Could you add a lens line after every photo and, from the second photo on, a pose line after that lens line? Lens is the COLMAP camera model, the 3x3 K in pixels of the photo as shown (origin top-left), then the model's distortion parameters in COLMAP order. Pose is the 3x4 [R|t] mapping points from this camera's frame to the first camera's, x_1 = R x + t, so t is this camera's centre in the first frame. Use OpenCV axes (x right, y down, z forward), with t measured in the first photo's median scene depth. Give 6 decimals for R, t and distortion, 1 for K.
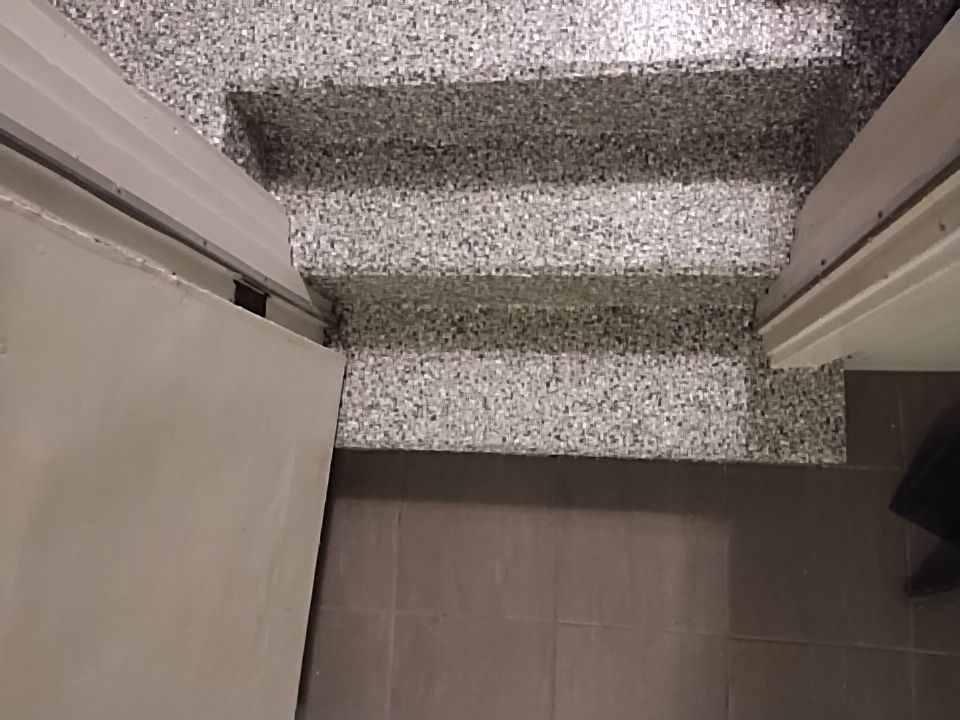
lens RADIAL K [[705.1, 0, 480.0], [0, 705.1, 360.0], [0, 0, 1]] dist [0.056992, -0.088169]
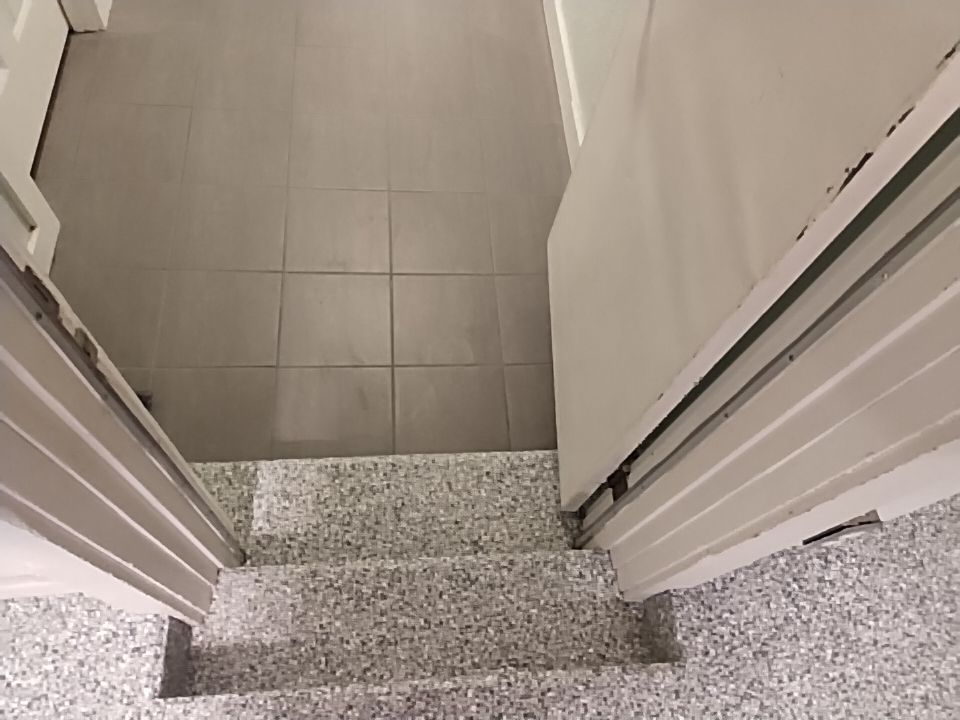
lens RADIAL K [[705.1, 0, 480.0], [0, 705.1, 360.0], [0, 0, 1]] dist [0.056992, -0.088169]
pose [[-0.993475, 0.109542, -0.031742, -0.036383], [-0.108157, -0.816626, 0.566943, -0.561308], [0.036183, 0.566677, 0.823145, -0.248453]]
